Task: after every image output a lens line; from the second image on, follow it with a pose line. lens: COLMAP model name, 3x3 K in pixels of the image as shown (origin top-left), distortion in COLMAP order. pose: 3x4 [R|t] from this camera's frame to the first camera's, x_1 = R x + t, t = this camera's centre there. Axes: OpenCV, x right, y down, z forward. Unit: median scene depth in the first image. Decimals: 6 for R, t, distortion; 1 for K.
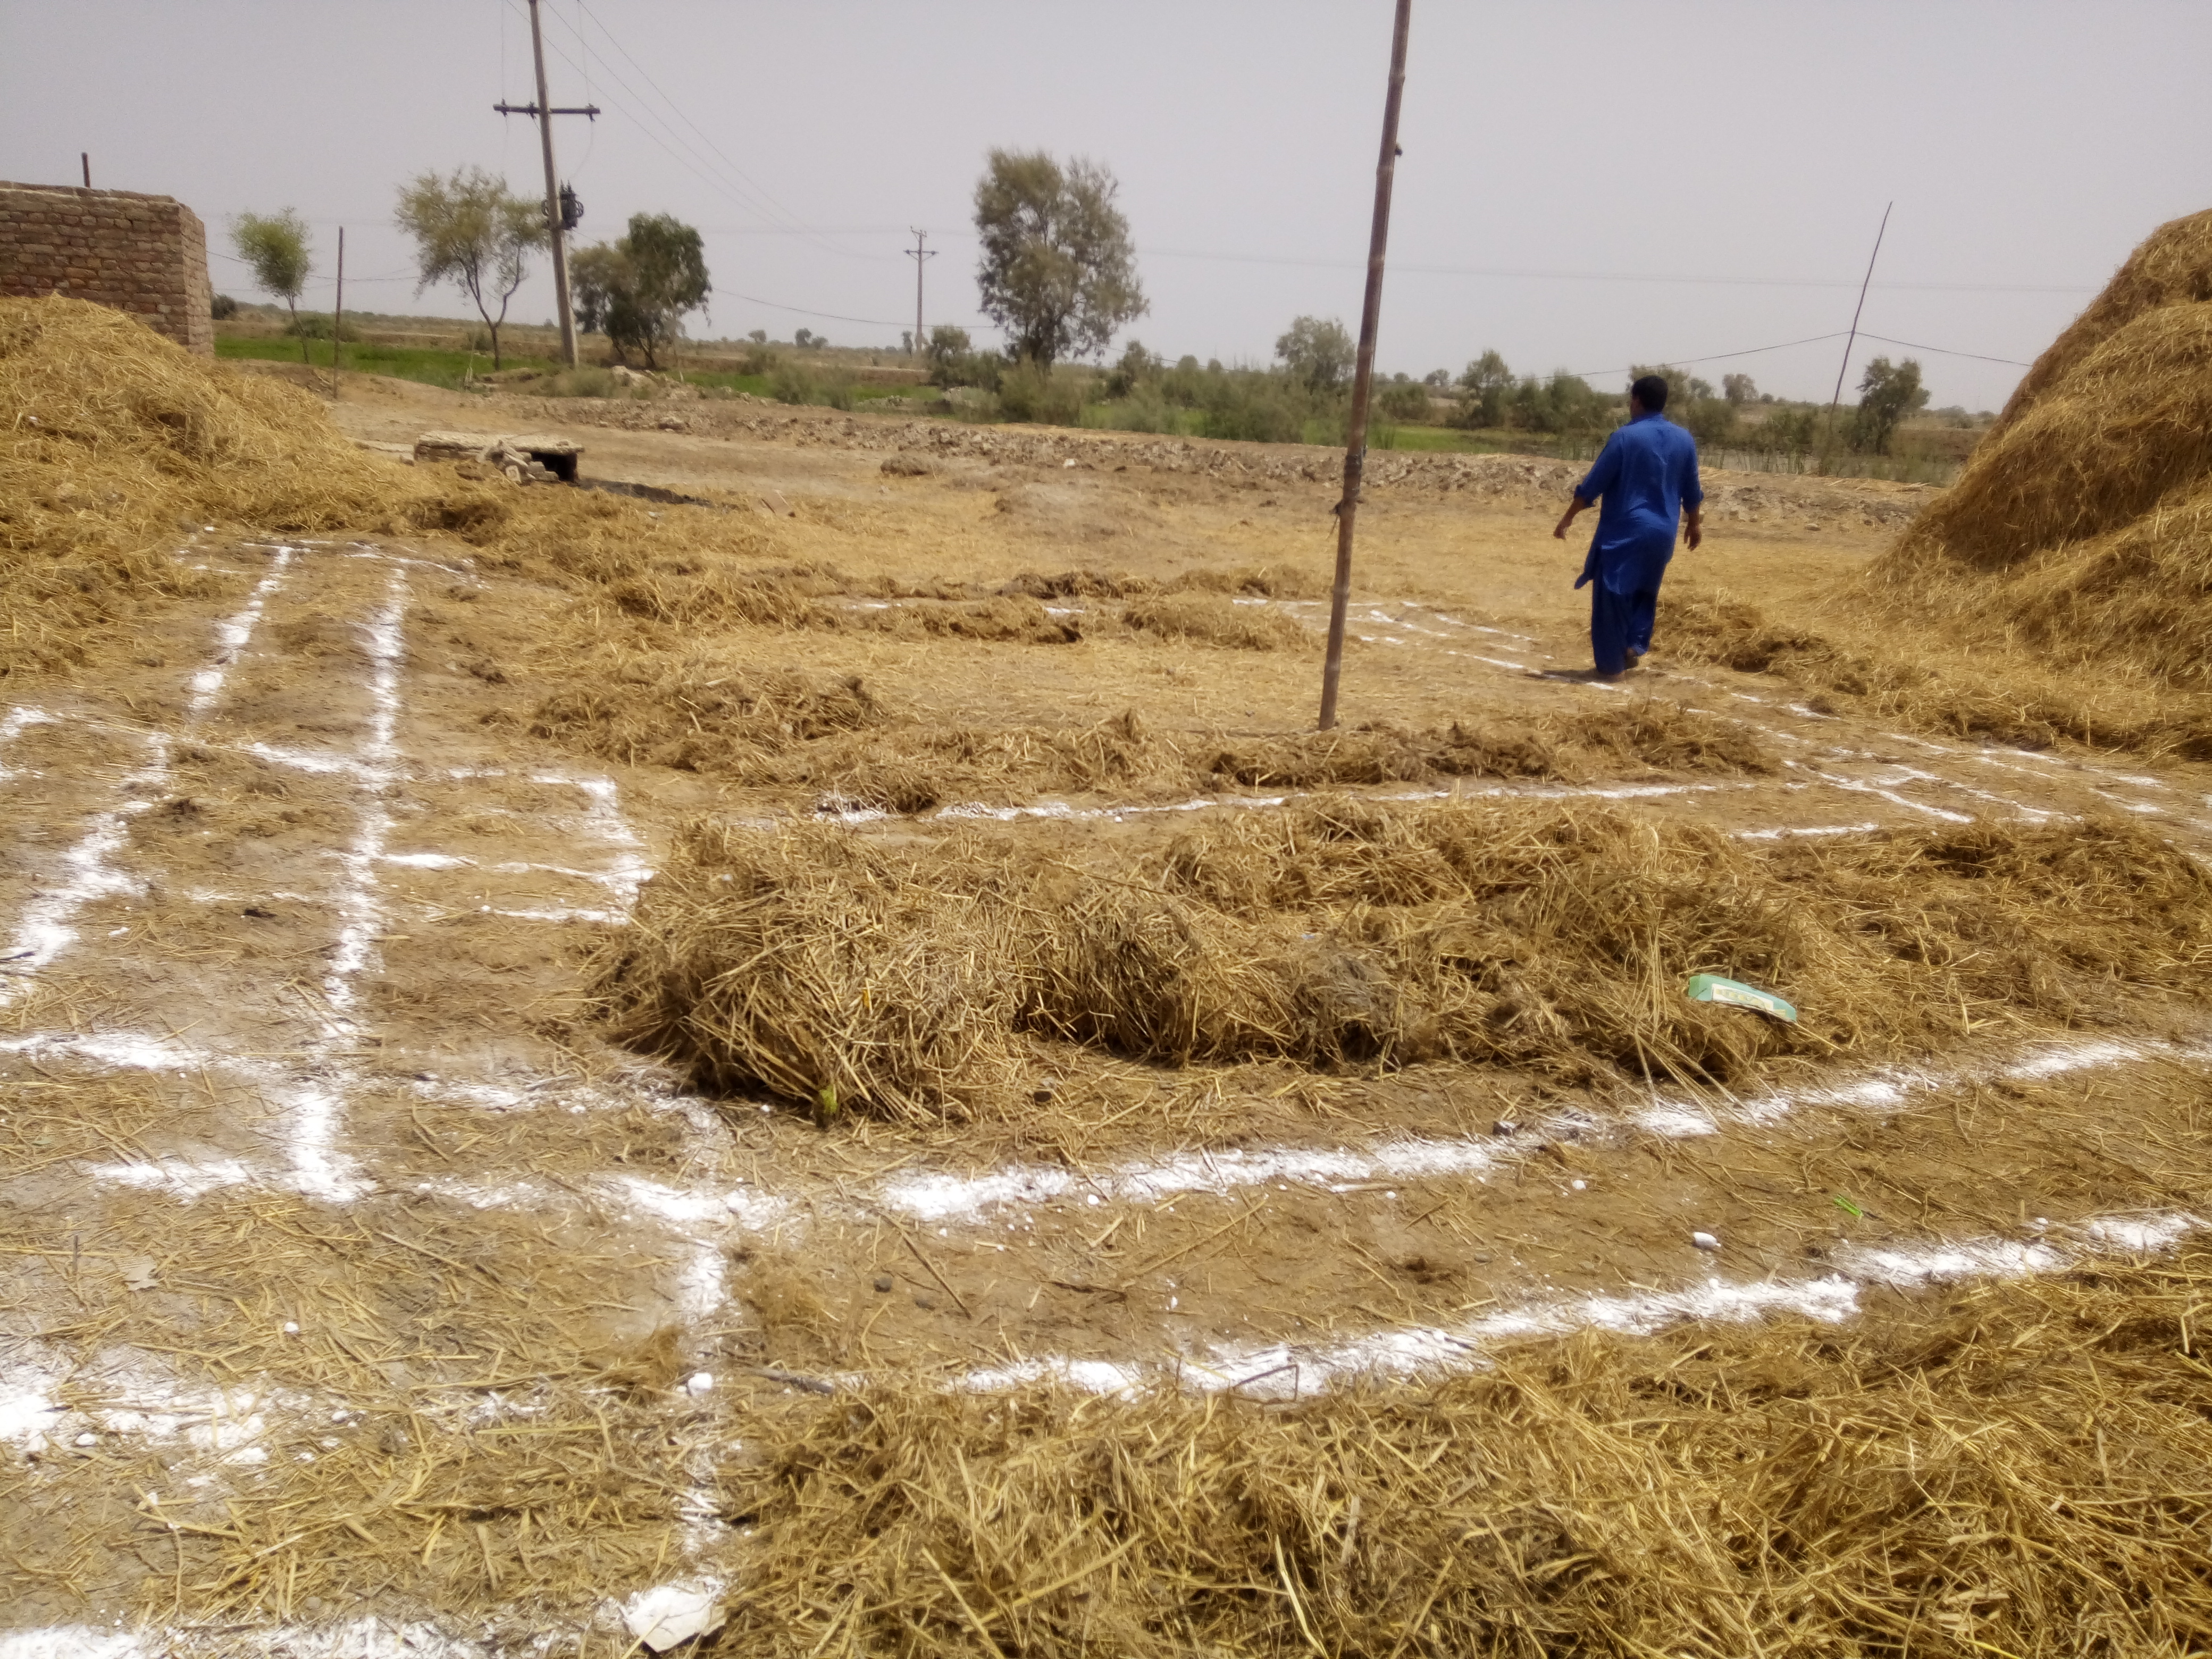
lens RADIAL K [[1688.7, 0, 1106.0], [0, 1688.7, 829.5], [0, 0, 1]] dist [0.106064, -0.180381]
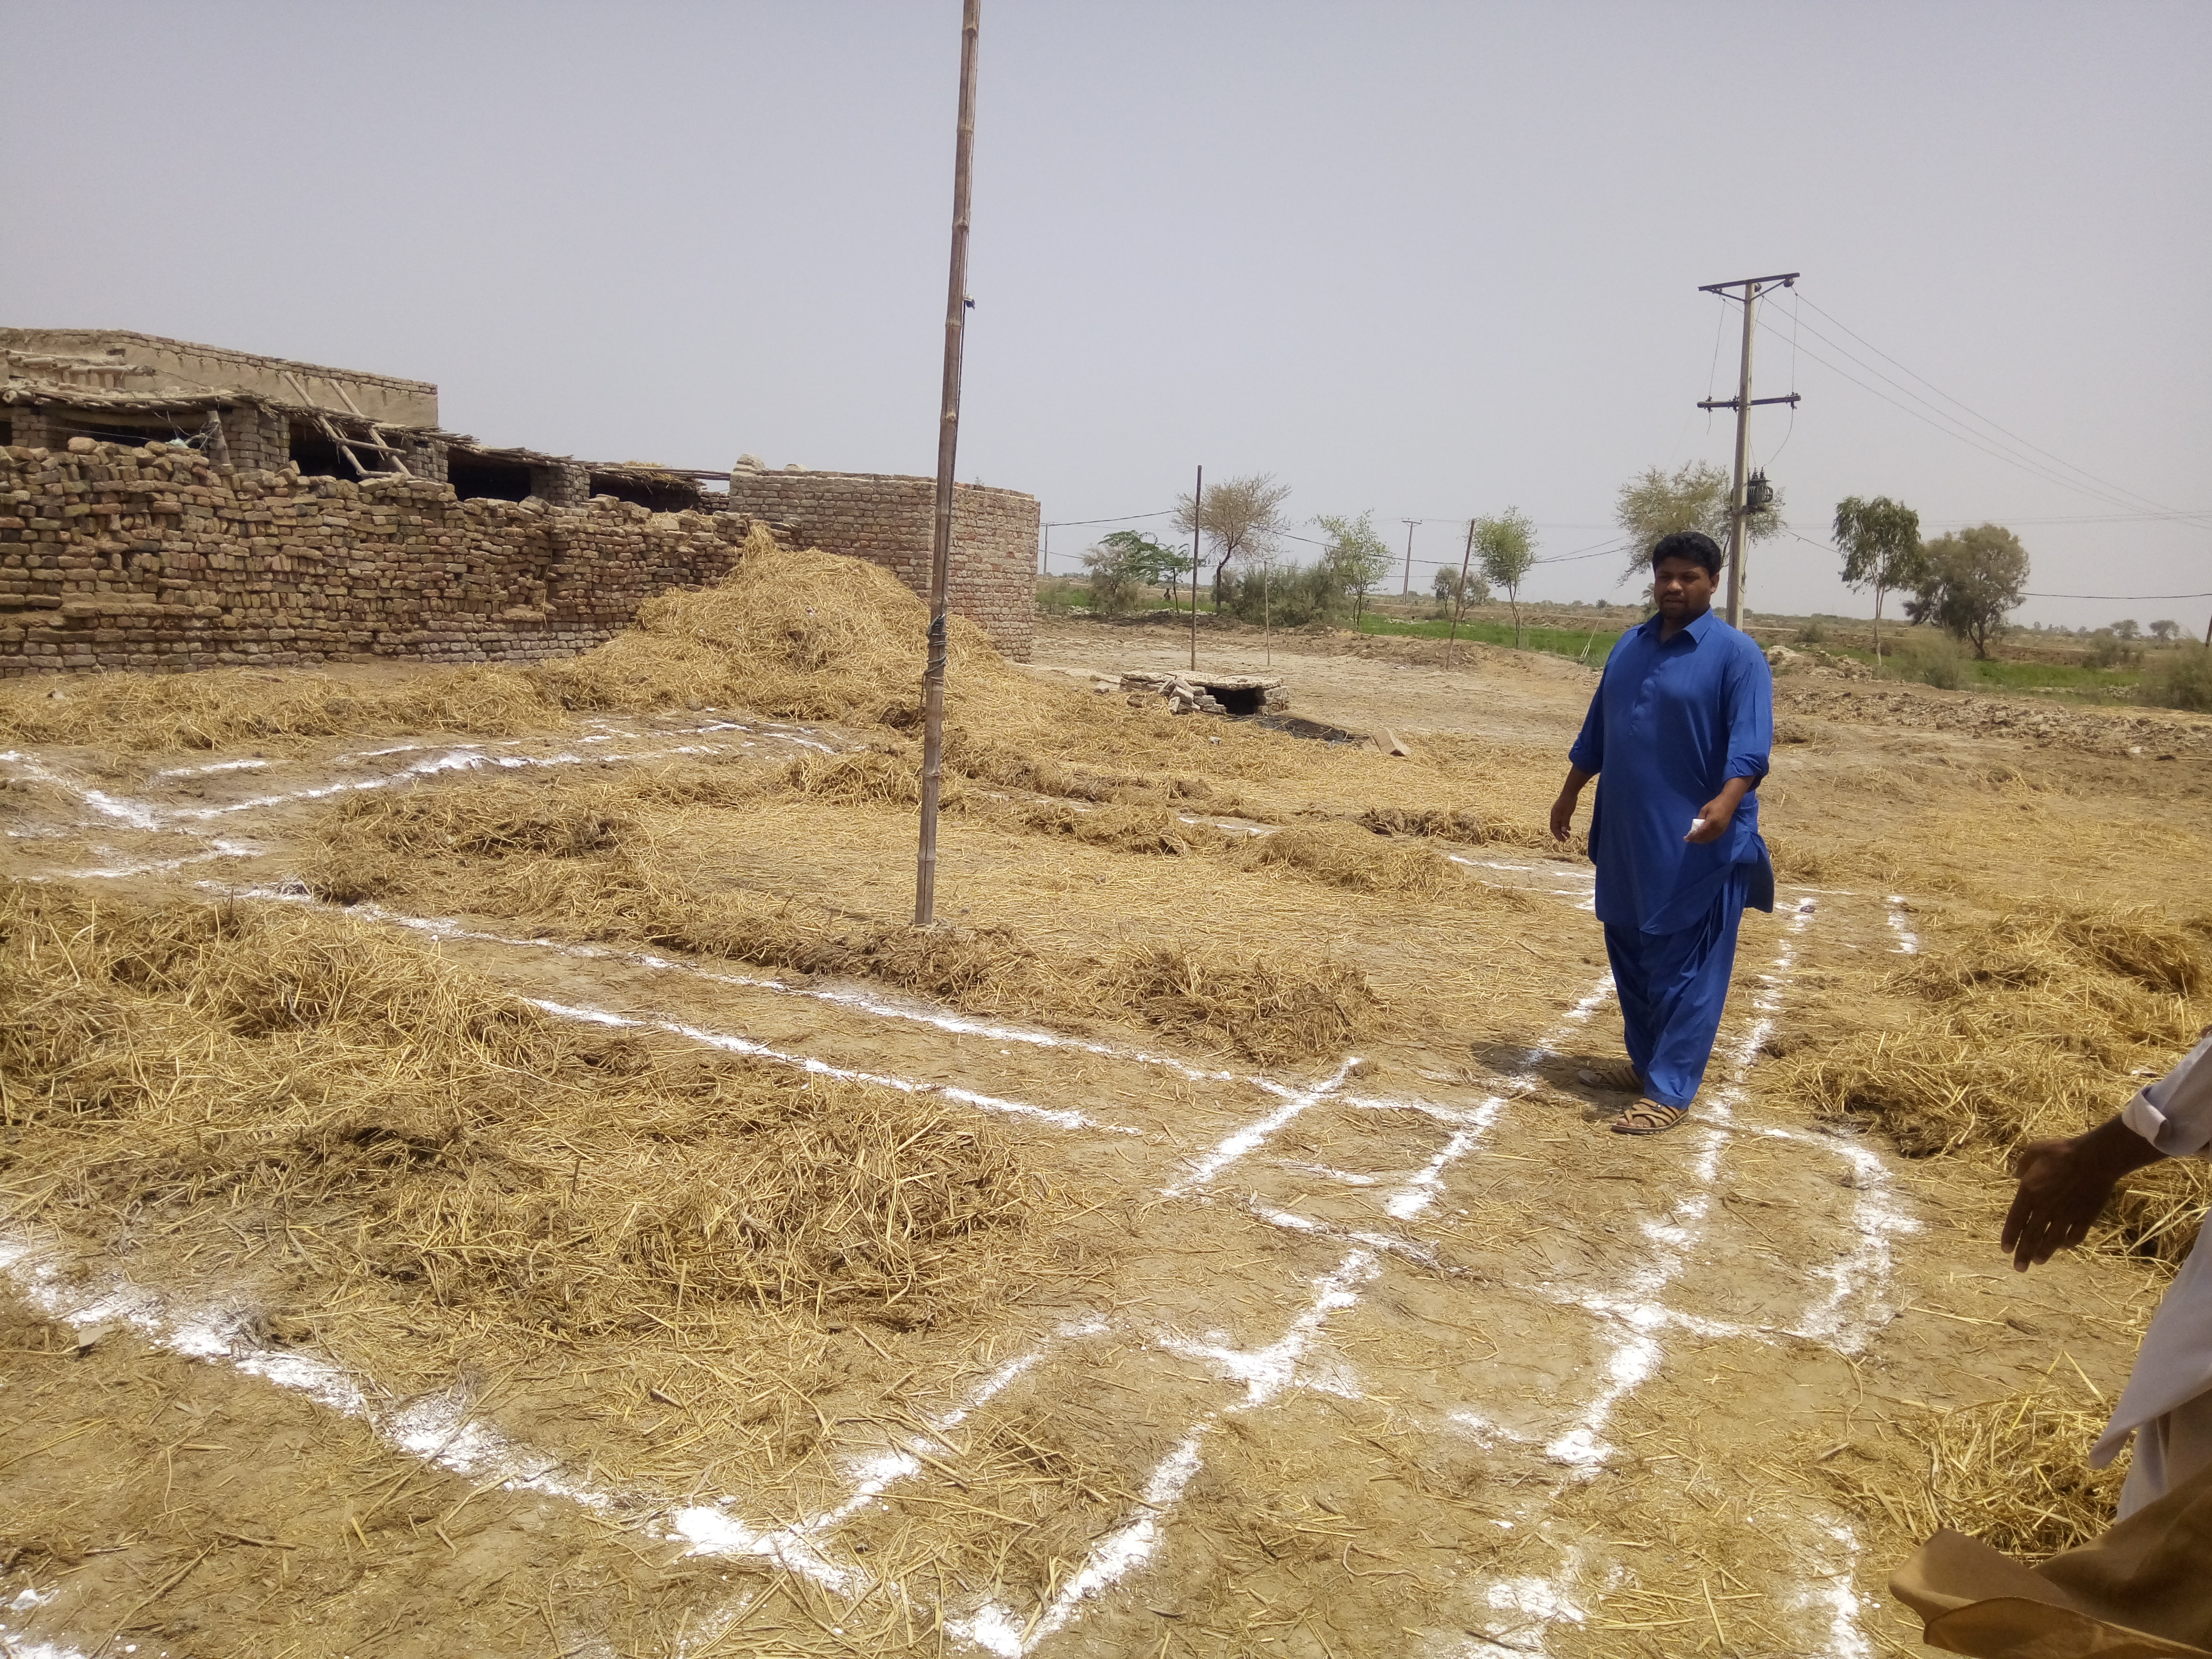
lens RADIAL K [[1688.7, 0, 1106.0], [0, 1688.7, 829.5], [0, 0, 1]] dist [0.106064, -0.180381]
pose [[0.698502, 0.086483, -0.710363, 0.140101], [-0.204537, 0.975387, -0.082374, -0.009618], [0.685754, 0.202834, 0.698999, 0.073586]]
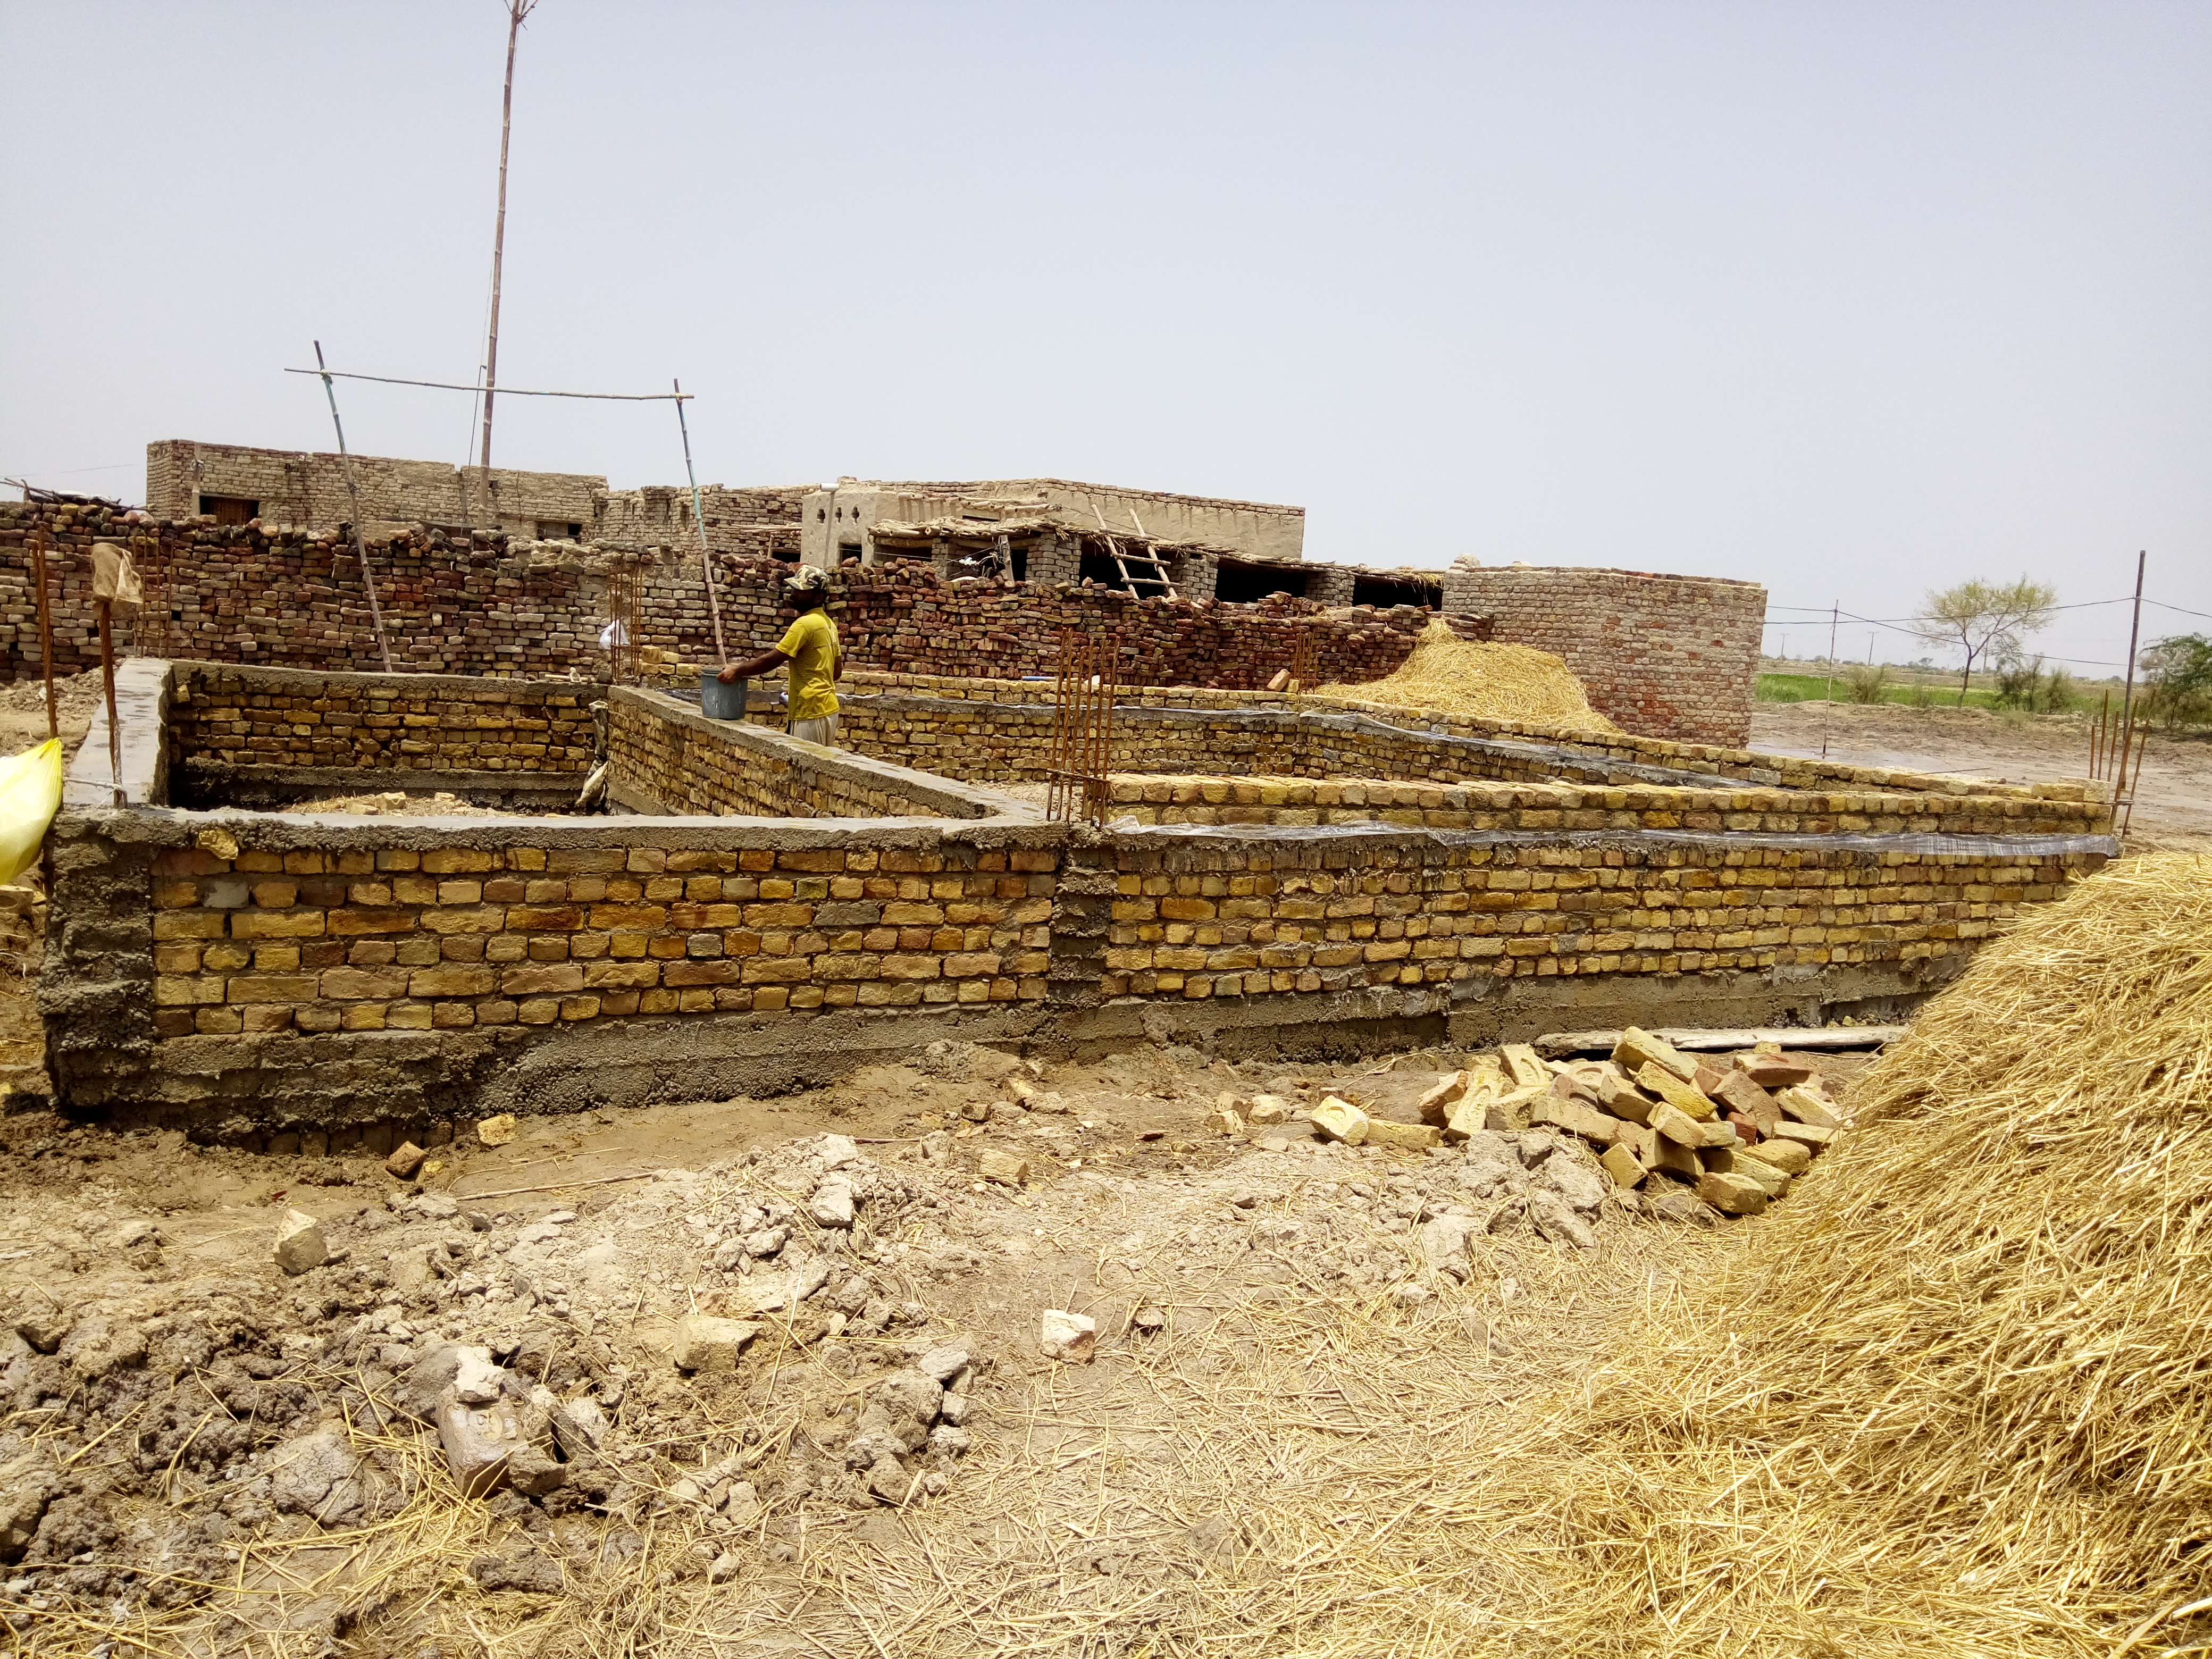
lens RADIAL K [[1688.7, 0, 1106.0], [0, 1688.7, 829.5], [0, 0, 1]] dist [0.106064, -0.180381]
pose [[0.135257, 0.071532, -0.988225, 0.217118], [-0.312960, 0.949413, 0.025888, -0.025696], [0.940086, 0.305773, 0.150802, 0.144883]]
